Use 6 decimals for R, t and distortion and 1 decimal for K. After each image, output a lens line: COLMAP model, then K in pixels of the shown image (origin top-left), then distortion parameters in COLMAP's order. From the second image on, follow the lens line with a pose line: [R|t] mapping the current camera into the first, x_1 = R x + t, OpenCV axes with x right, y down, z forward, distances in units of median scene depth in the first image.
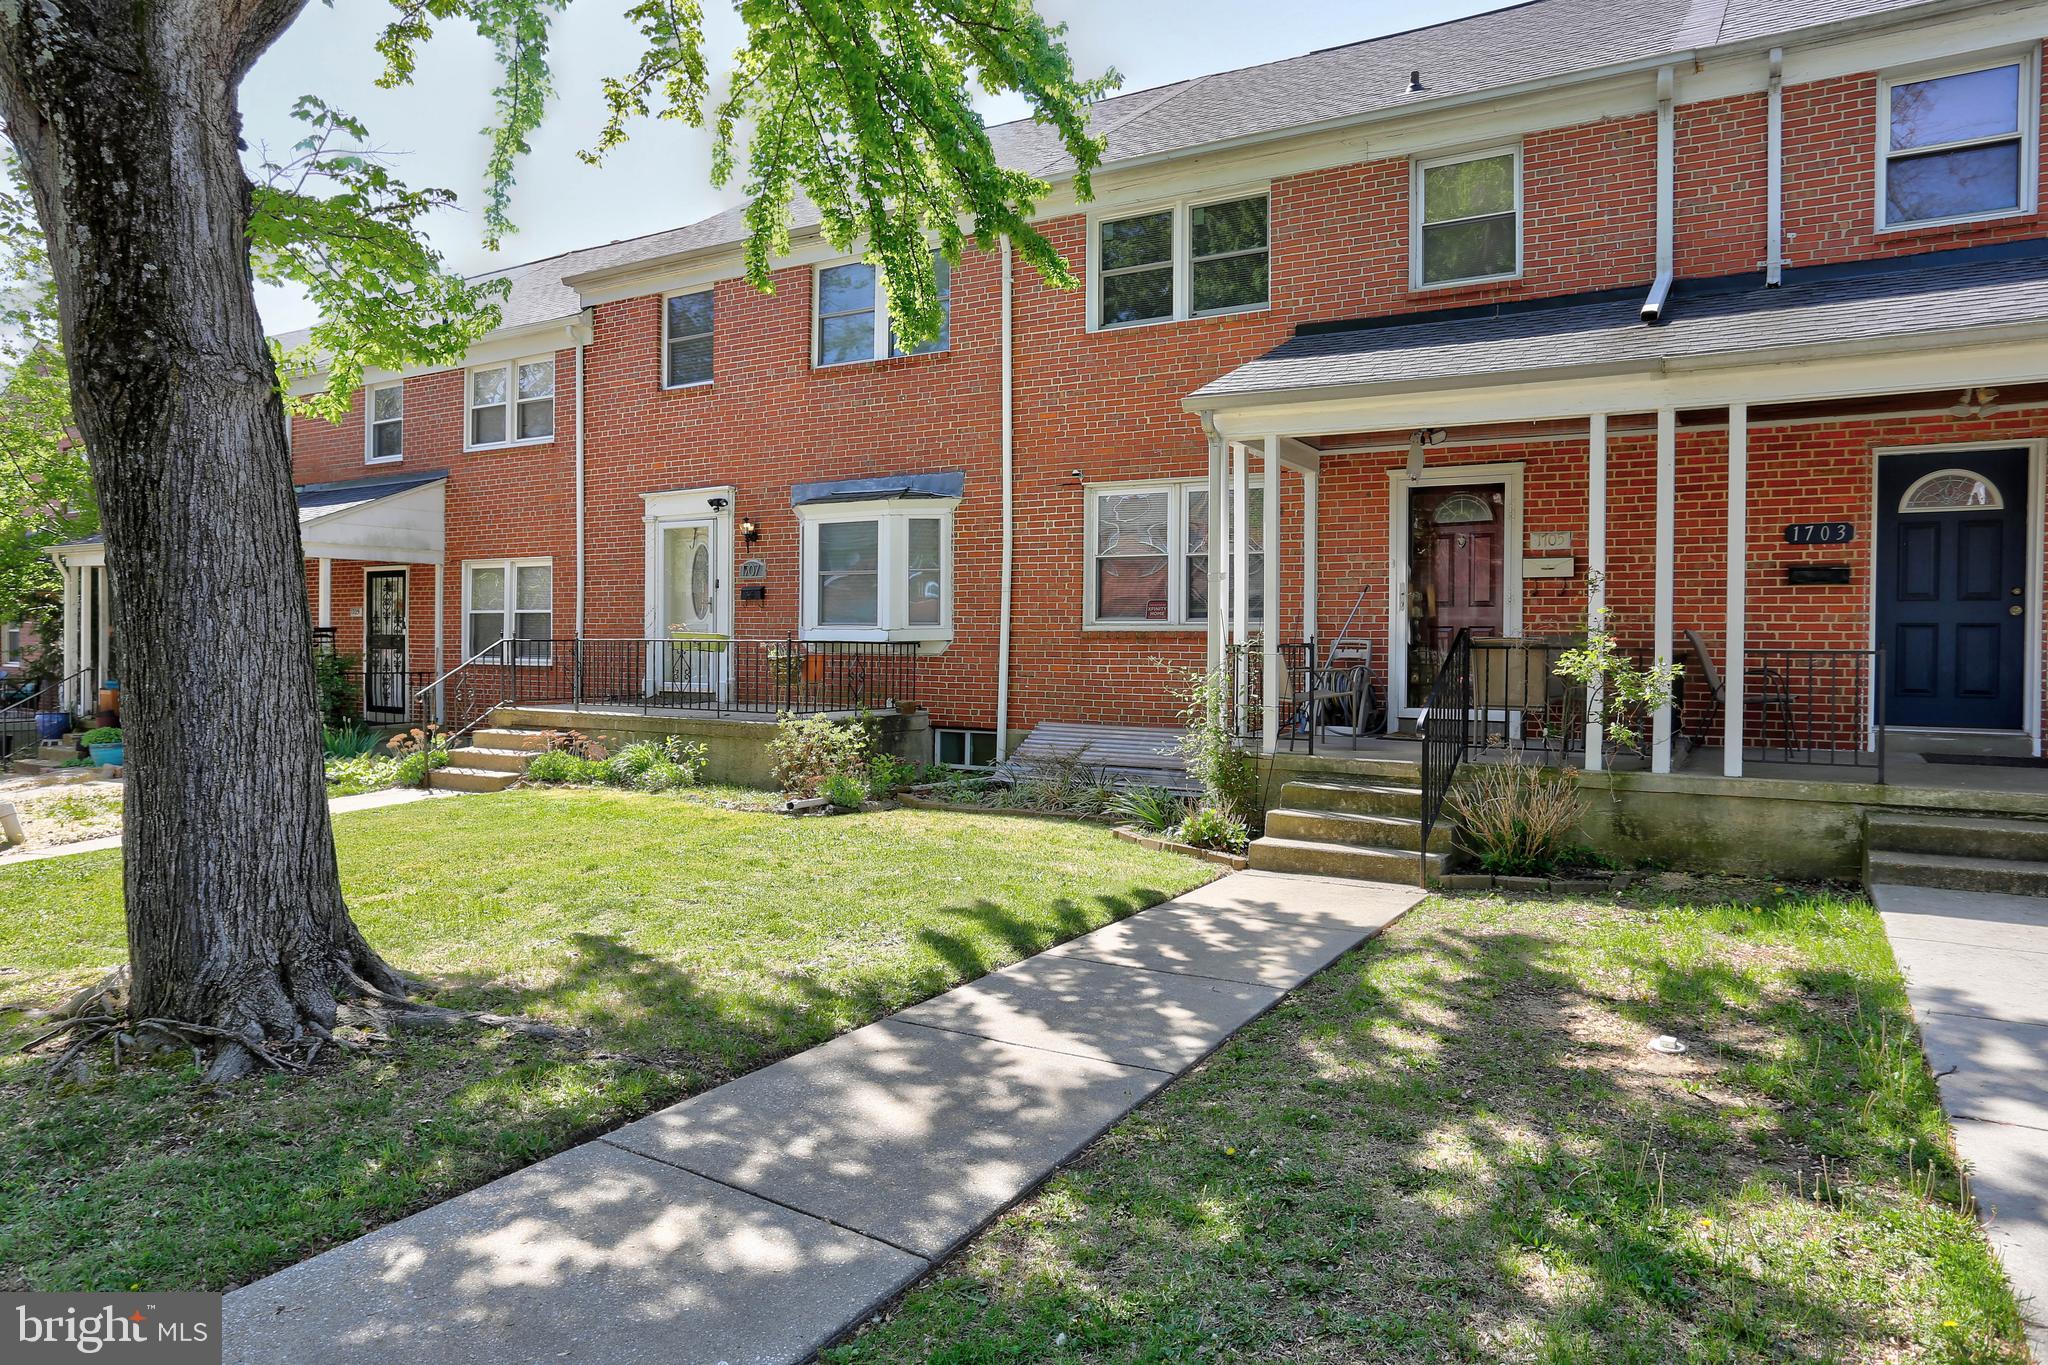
lens RADIAL K [[1305.6, 0, 1025.9], [0, 1305.6, 674.6], [0, 0, 1]] dist [0.008478, 0.002596]
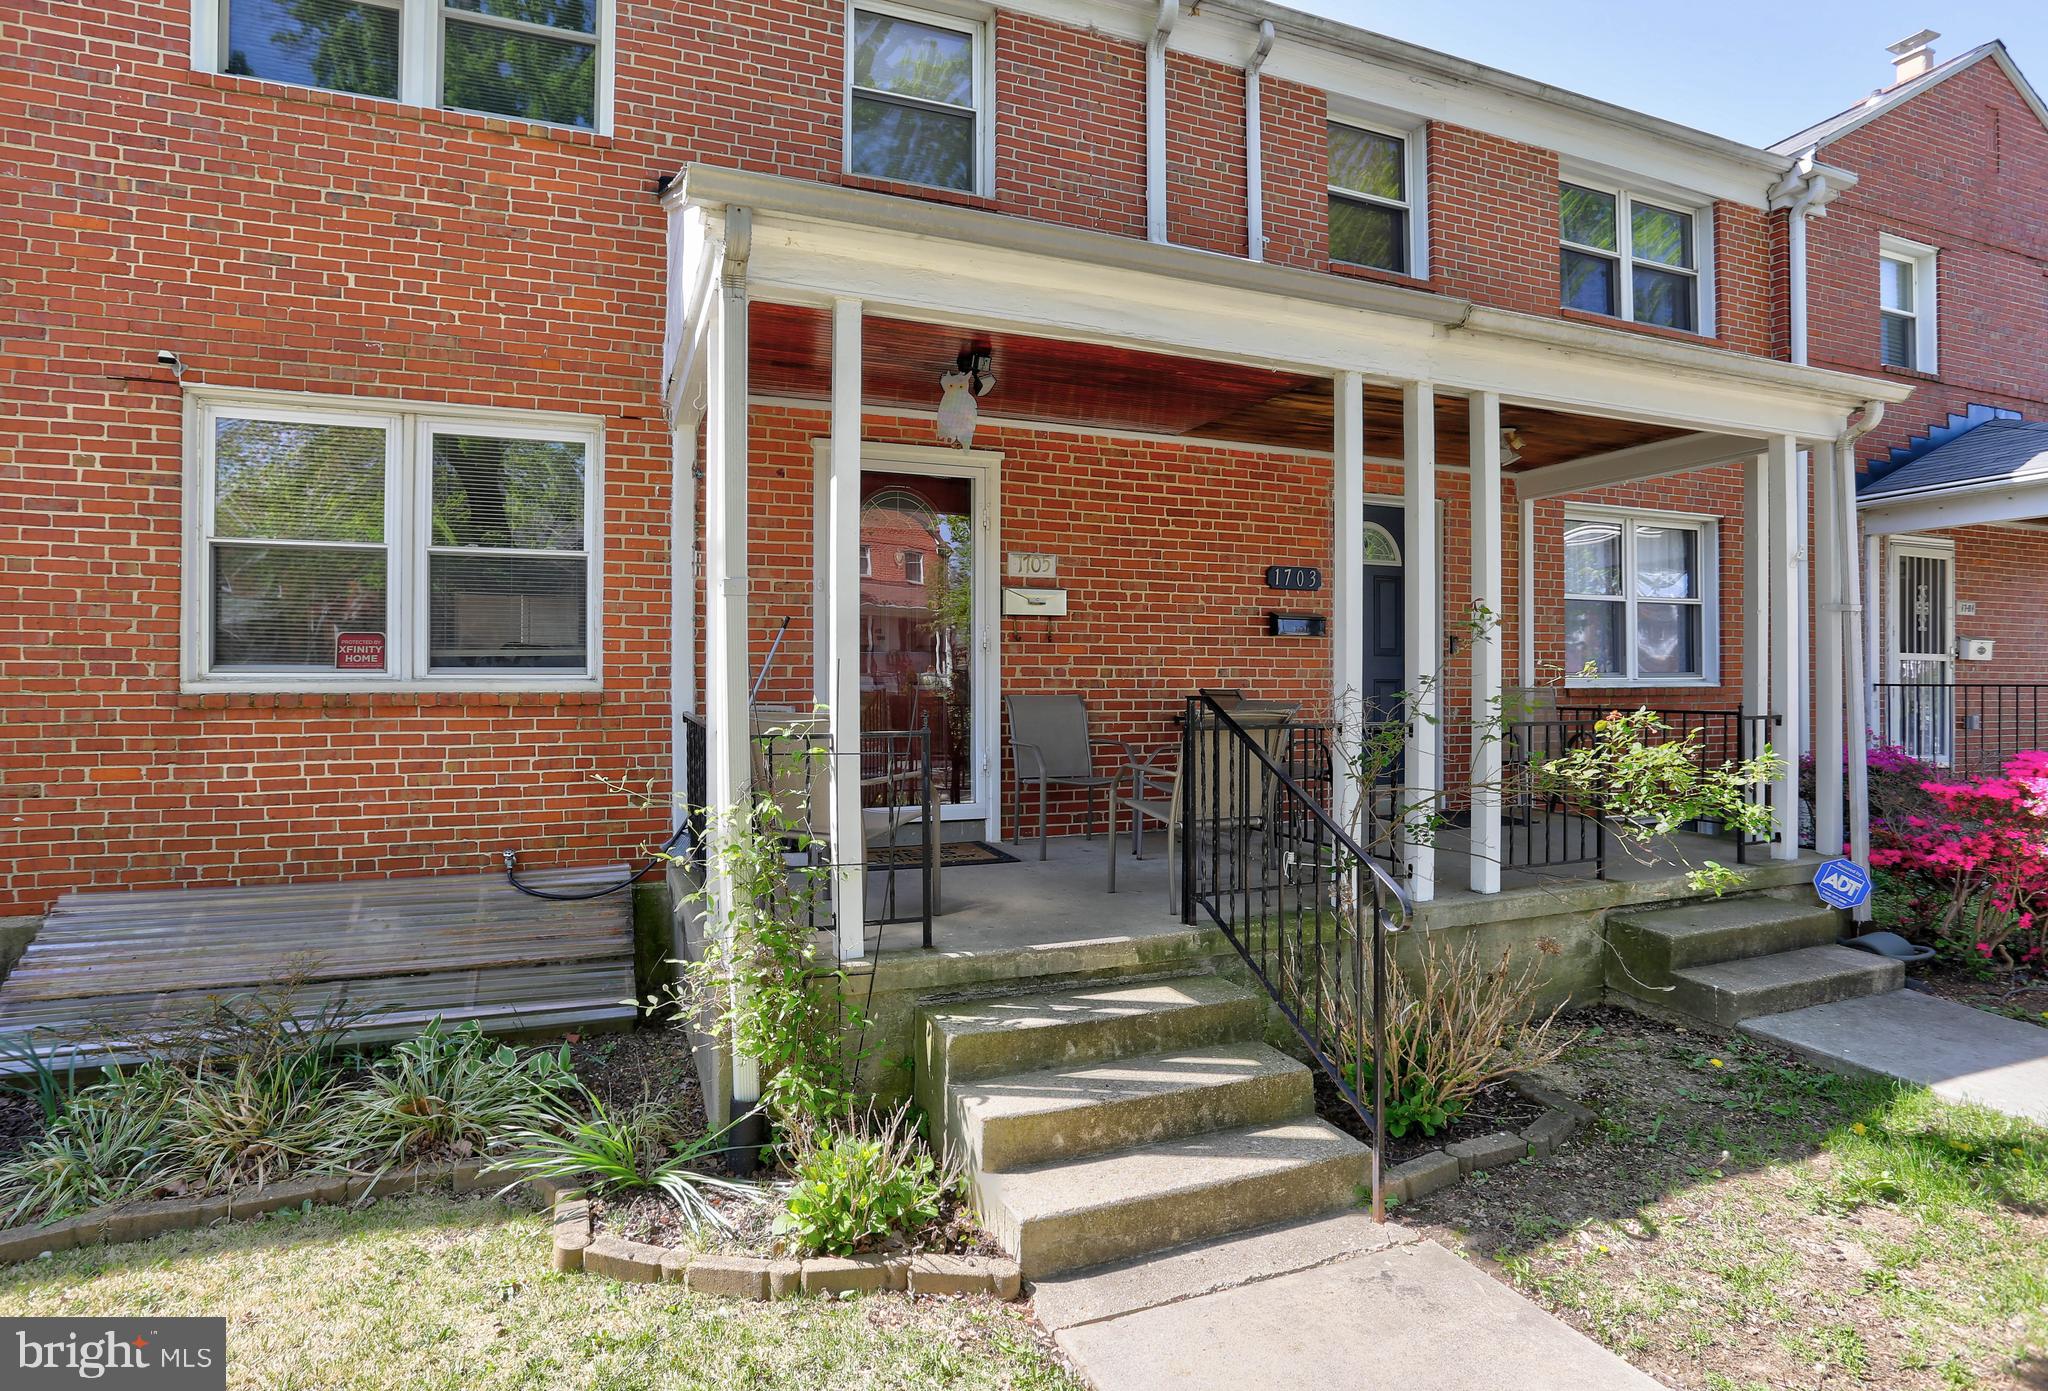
lens RADIAL K [[1099.4, 0, 1024.6], [0, 1099.4, 676.4], [0, 0, 1]] dist [-0.061410, 0.002307]
pose [[0.613949, -0.008699, 0.789298, -0.086817], [0.021344, 0.999757, -0.005584, -0.037246], [-0.789057, 0.020275, 0.613985, 0.629325]]
